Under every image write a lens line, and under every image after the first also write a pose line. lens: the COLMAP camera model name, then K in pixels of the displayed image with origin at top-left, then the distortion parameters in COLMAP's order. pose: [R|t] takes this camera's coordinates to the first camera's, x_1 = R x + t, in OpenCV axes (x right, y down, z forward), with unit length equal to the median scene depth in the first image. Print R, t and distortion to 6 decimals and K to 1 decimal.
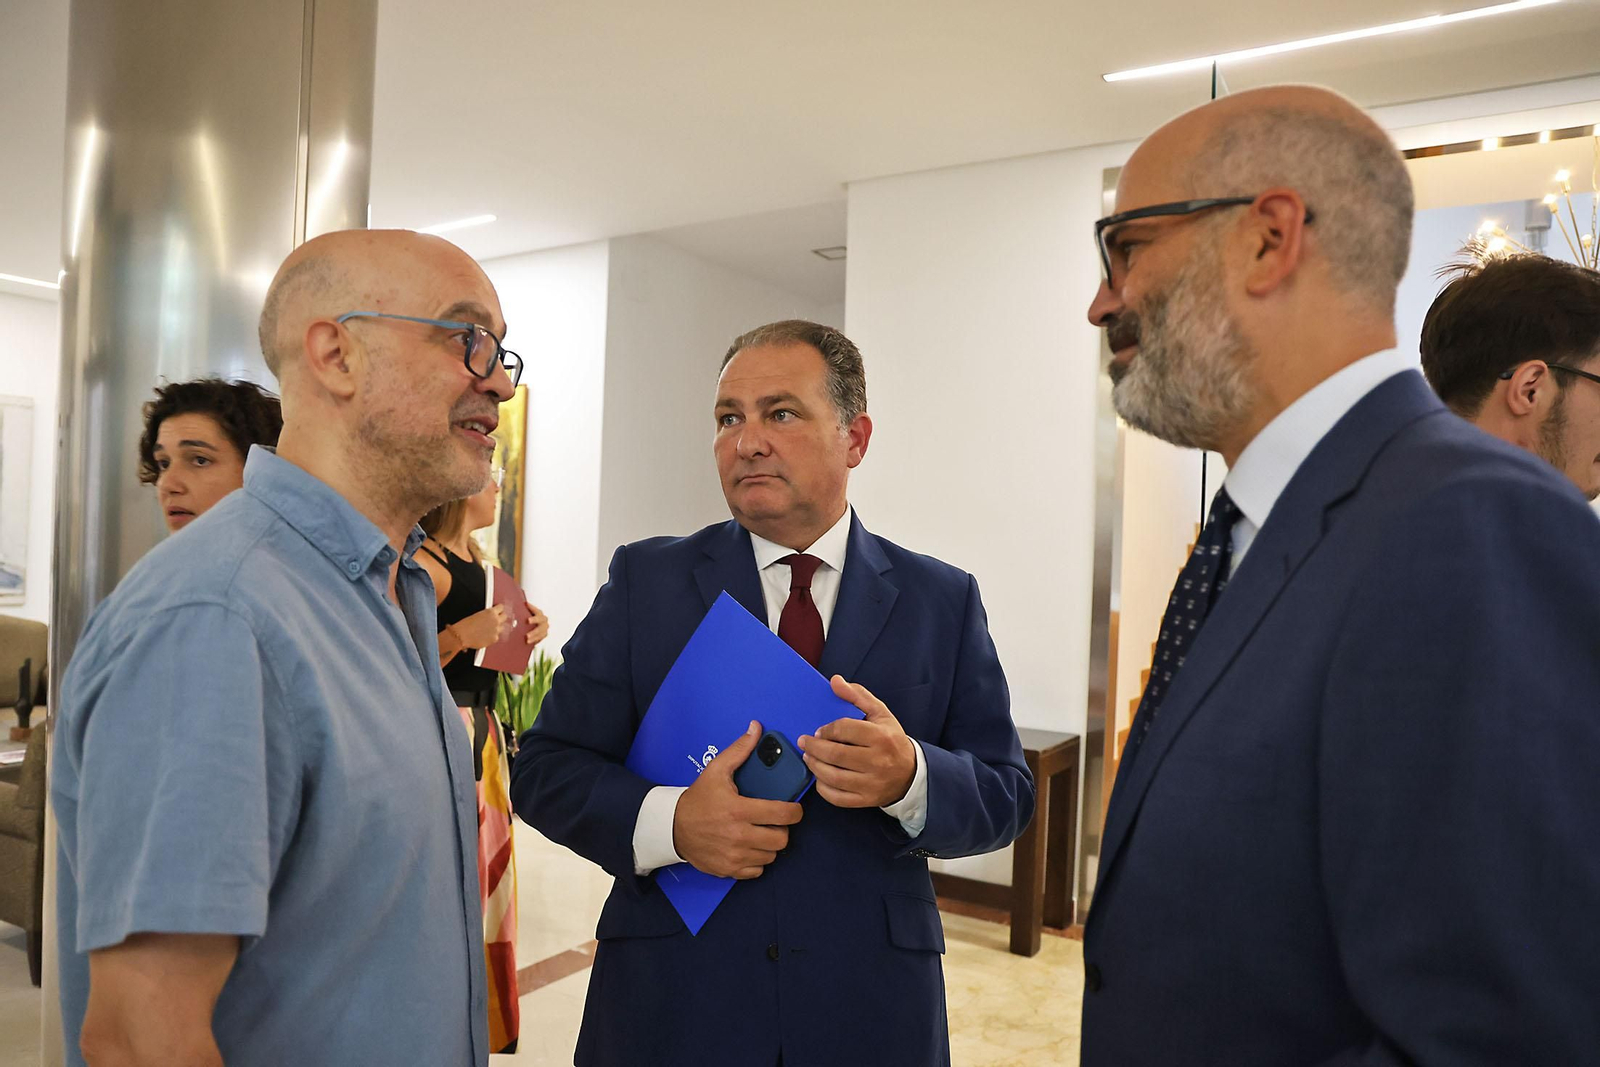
lens RADIAL K [[1113.9, 0, 805.2], [0, 1113.9, 534.4], [0, 0, 1]] dist [-0.087222, 0.067923]
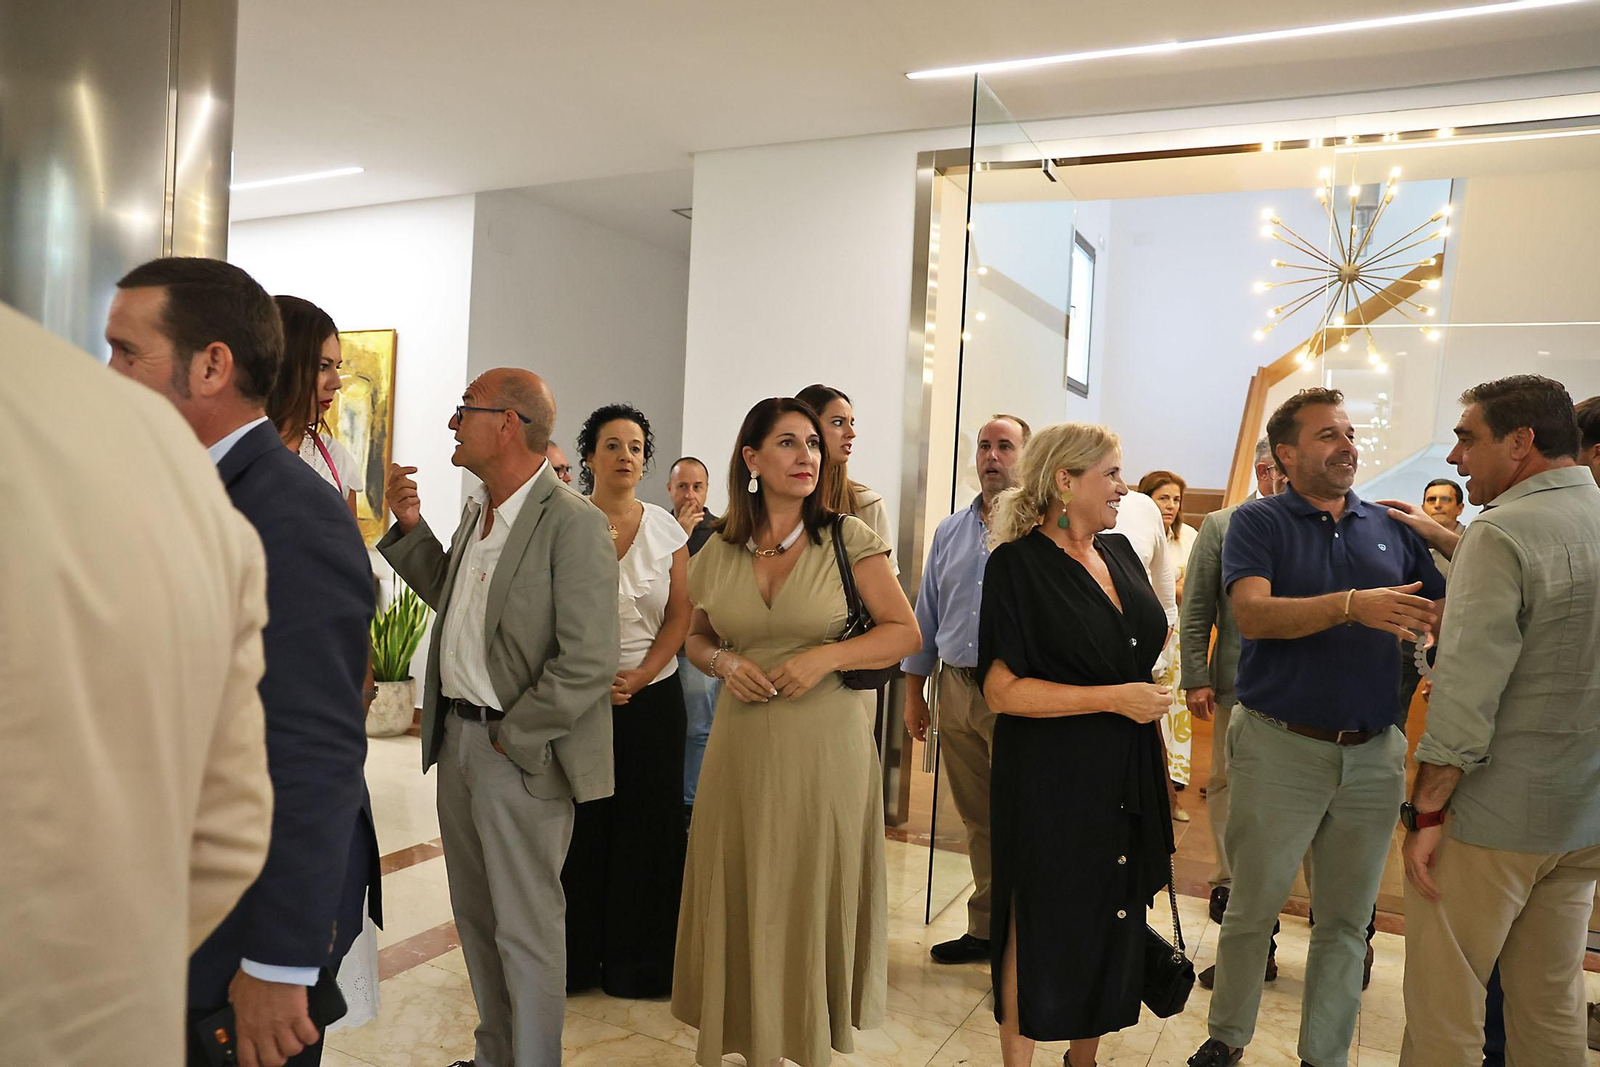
lens RADIAL K [[1104.3, 0, 805.7], [0, 1104.3, 552.8], [0, 0, 1]] dist [-0.087811, 0.070953]
pose [[0.994190, 0.017224, 0.106255, 0.036440], [-0.022575, 0.998526, 0.049359, 0.020105], [-0.105249, -0.051470, 0.993113, -0.096442]]
